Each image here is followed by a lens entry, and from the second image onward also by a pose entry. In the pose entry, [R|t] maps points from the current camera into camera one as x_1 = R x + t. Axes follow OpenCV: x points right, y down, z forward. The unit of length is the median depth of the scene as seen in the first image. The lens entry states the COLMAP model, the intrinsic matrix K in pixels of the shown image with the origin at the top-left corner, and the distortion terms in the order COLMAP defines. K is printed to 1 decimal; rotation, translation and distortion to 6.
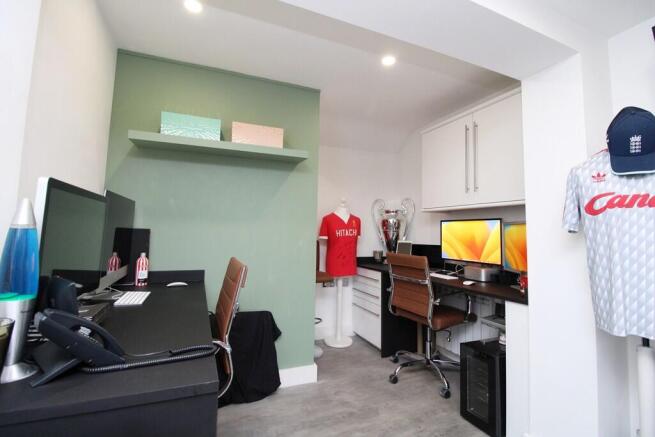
lens RADIAL K [[307.5, 0, 327.9], [0, 307.5, 207.3], [0, 0, 1]] dist [-0.011733, -0.000420]
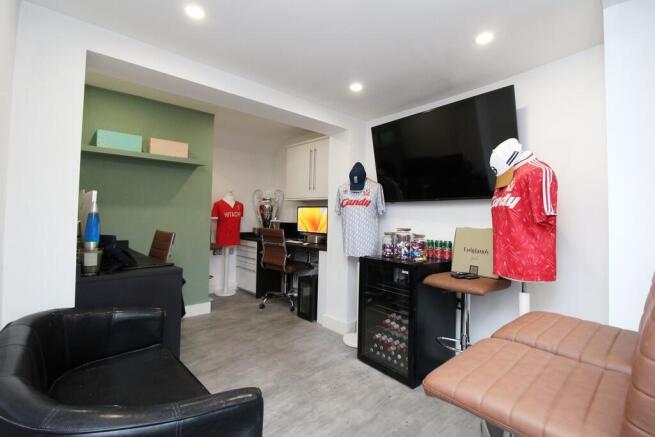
lens RADIAL K [[307.5, 0, 327.9], [0, 307.5, 207.3], [0, 0, 1]] dist [-0.011733, -0.000420]
pose [[0.936325, 0.010236, 0.350985, -0.026304], [-0.031736, 0.997951, 0.055558, -0.045465], [-0.349697, -0.063160, 0.934732, -0.500961]]
